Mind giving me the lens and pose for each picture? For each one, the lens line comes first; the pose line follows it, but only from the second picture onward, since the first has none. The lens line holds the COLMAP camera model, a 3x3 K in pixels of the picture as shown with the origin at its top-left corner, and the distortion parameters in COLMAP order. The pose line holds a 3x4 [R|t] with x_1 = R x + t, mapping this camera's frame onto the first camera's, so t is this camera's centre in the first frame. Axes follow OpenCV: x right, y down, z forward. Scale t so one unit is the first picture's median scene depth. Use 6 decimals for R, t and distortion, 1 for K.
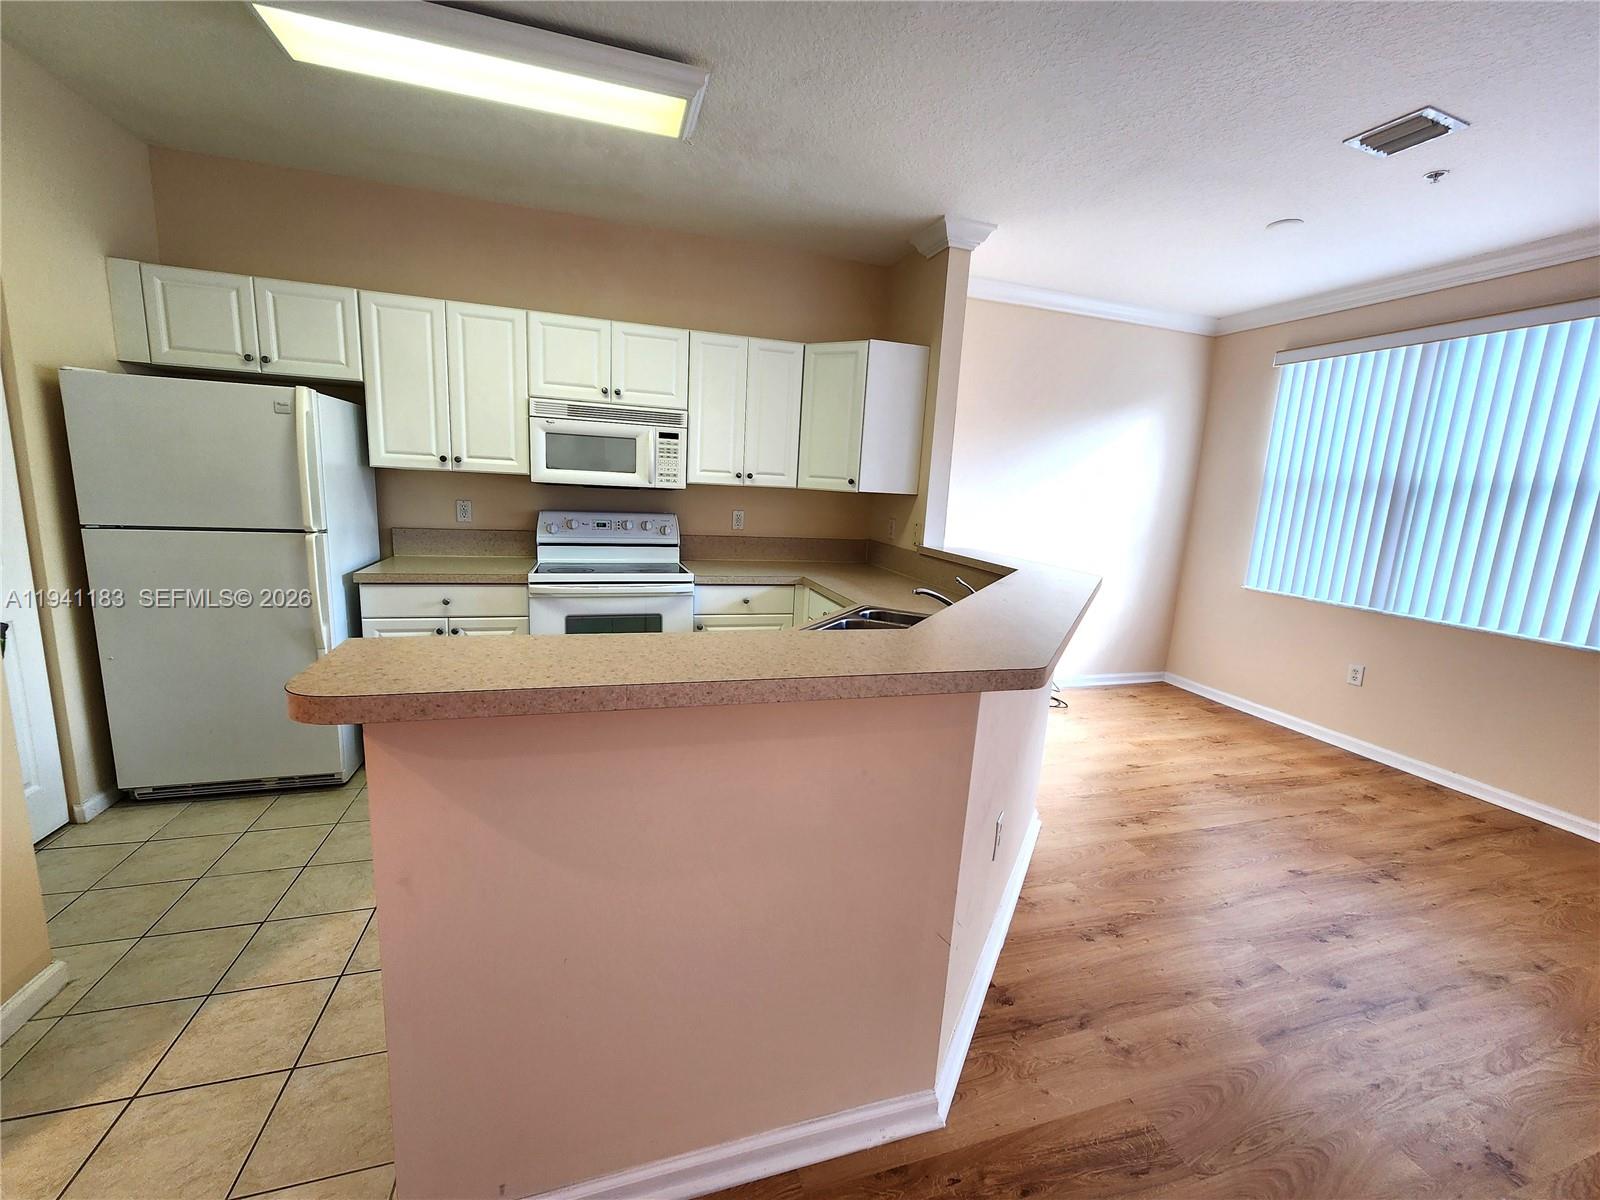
lens RADIAL K [[649.7, 0, 797.8], [0, 649.7, 596.6], [0, 0, 1]] dist [0.001578, 0.000697]
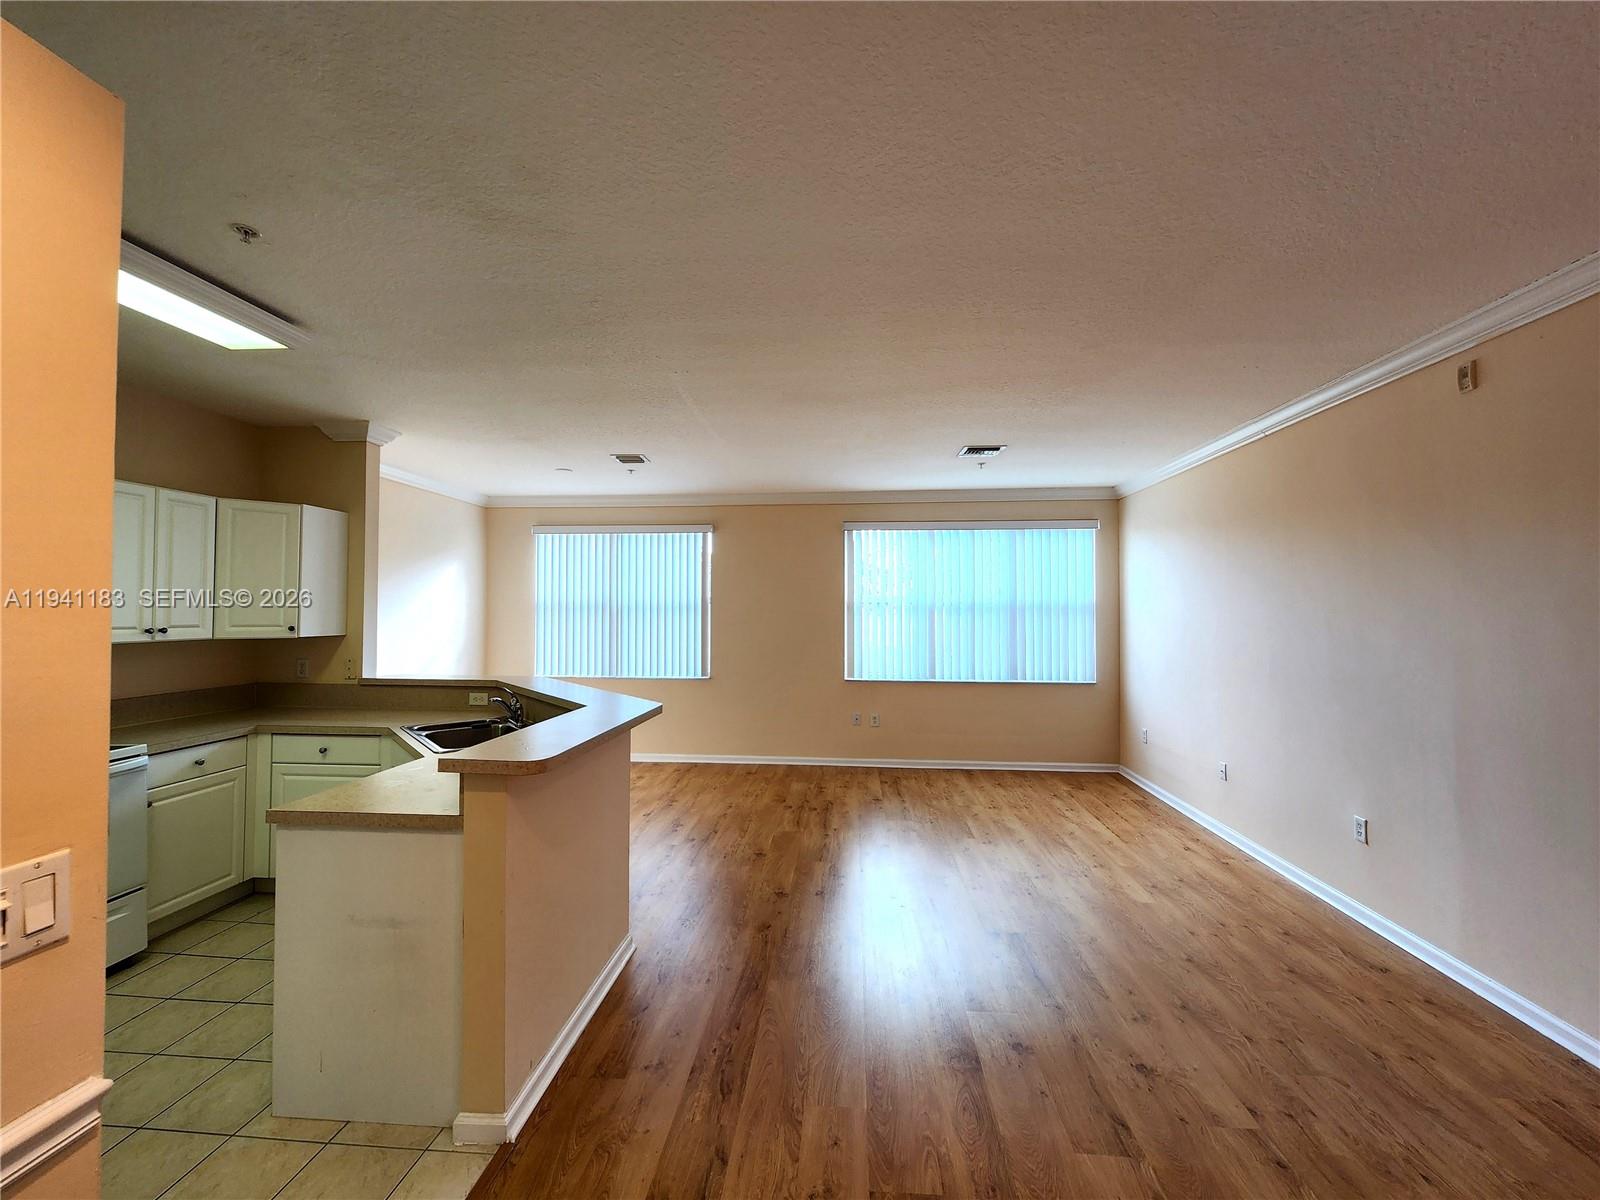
lens RADIAL K [[644.4, 0, 804.3], [0, 644.4, 602.8], [0, 0, 1]] dist [0.000294, 0.000071]
pose [[0.372959, -0.037699, 0.927082, -0.657718], [0.182827, 0.982571, -0.033595, -0.030954], [-0.909657, 0.182025, 0.373351, -0.199138]]
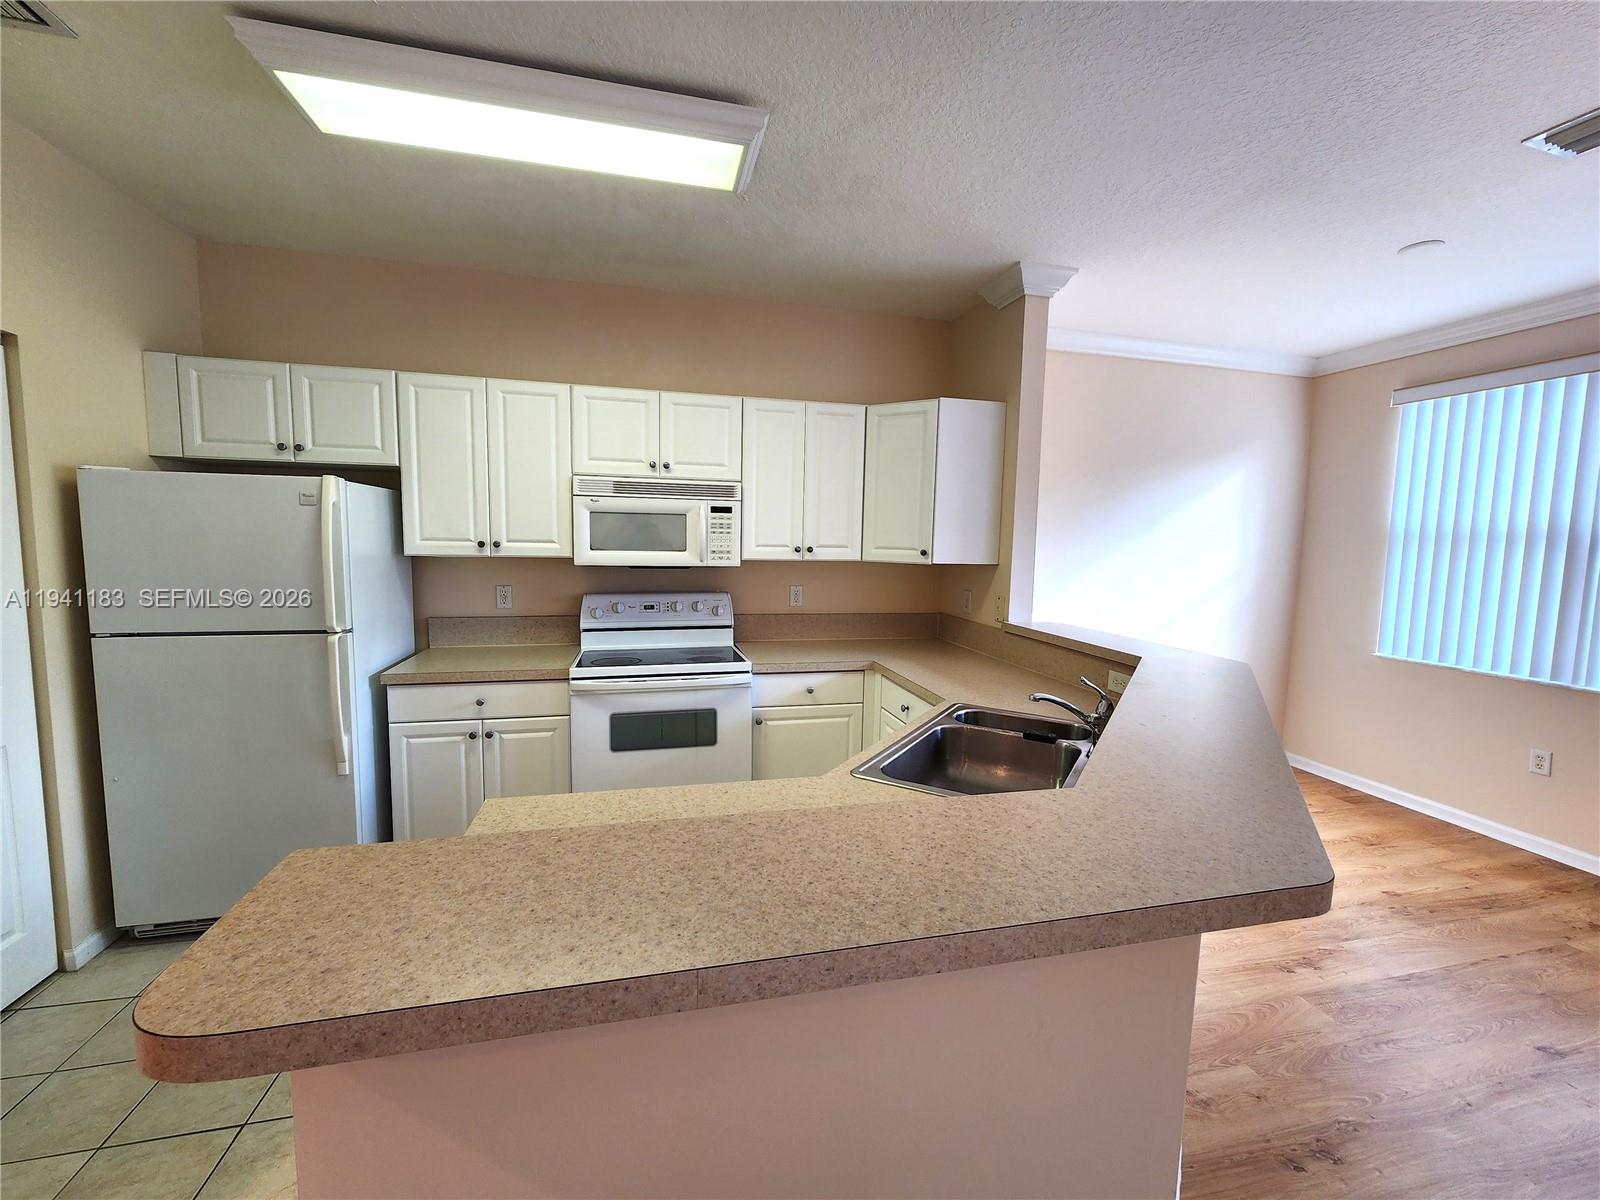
lens RADIAL K [[649.5, 0, 800.0], [0, 649.5, 600.0], [0, 0, 1]] dist [0.001902, 0.000315]
pose [[0.997688, -0.026445, -0.062605, -0.037087], [0.021246, 0.996382, -0.082288, -0.046775], [0.064555, 0.080768, 0.994640, 0.115549]]
